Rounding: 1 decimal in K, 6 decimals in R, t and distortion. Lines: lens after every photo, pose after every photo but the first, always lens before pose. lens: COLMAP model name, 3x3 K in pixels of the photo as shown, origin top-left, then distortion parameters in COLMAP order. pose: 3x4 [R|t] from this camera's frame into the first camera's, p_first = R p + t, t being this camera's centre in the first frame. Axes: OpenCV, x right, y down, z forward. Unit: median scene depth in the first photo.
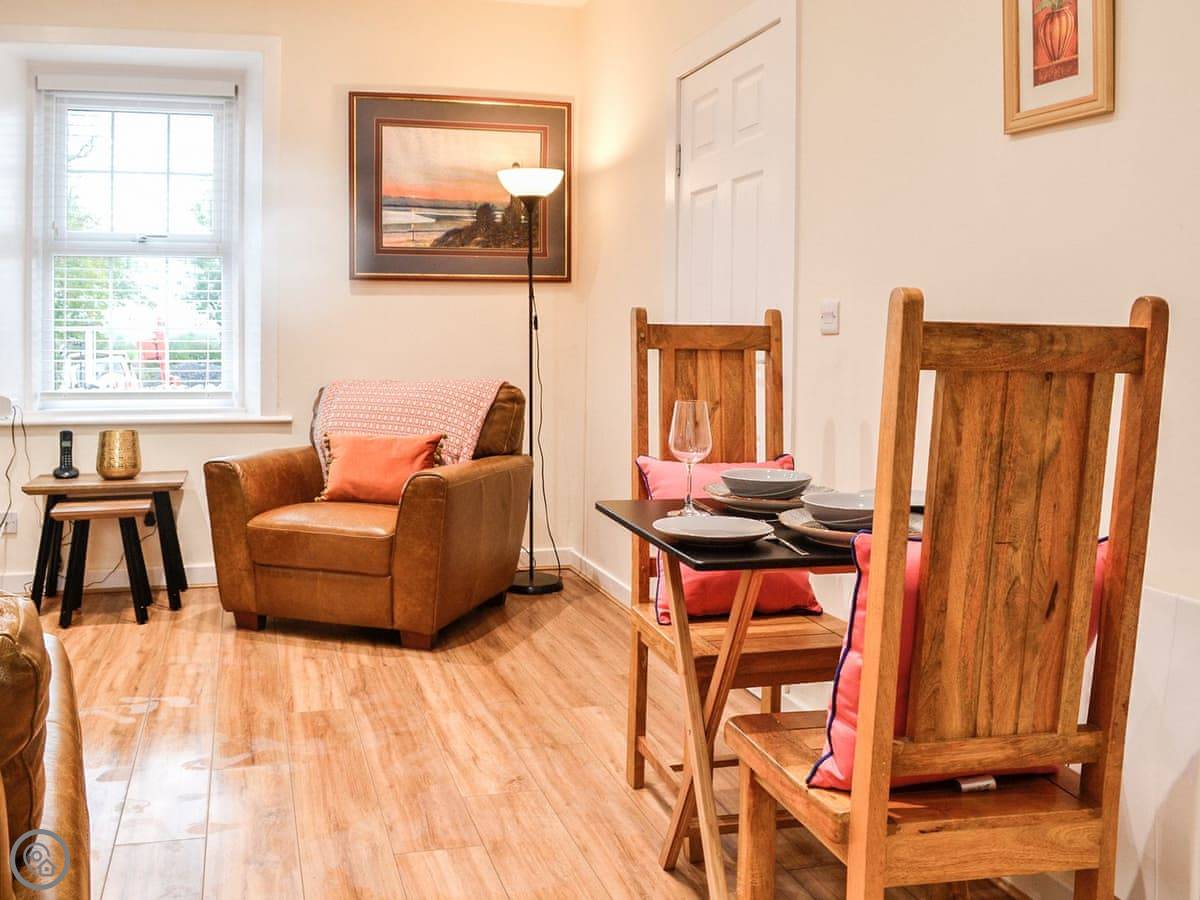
lens RADIAL K [[1113.9, 0, 502.6], [0, 1113.9, 427.0], [0, 0, 1]] dist [-0.074479, 0.008214]
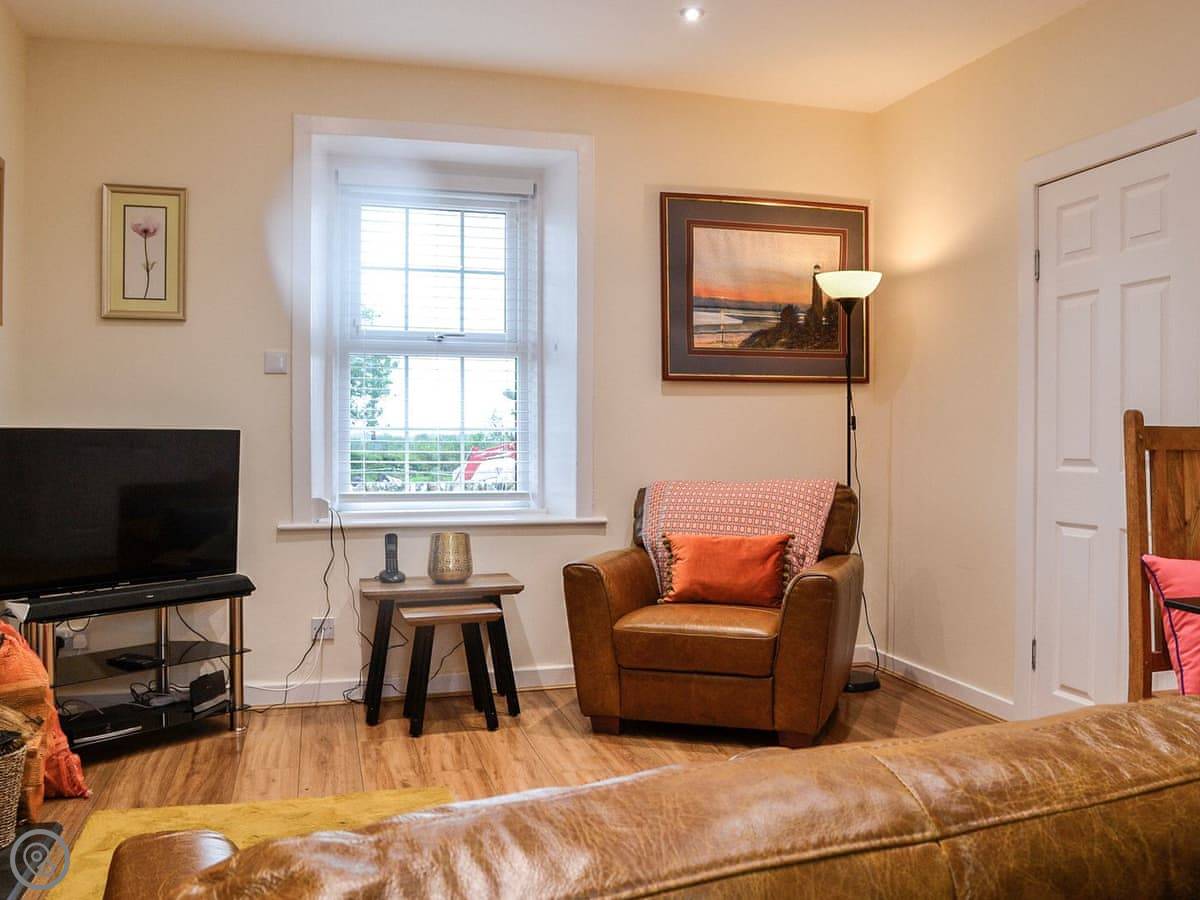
lens RADIAL K [[1114.0, 0, 602.4], [0, 1114.0, 501.7], [0, 0, 1]] dist [-0.057004, 0.002045]
pose [[0.998714, -0.005466, 0.050398, -0.259008], [0.006563, 0.999744, -0.021635, -0.002347], [-0.050267, 0.021938, 0.998495, 0.006710]]
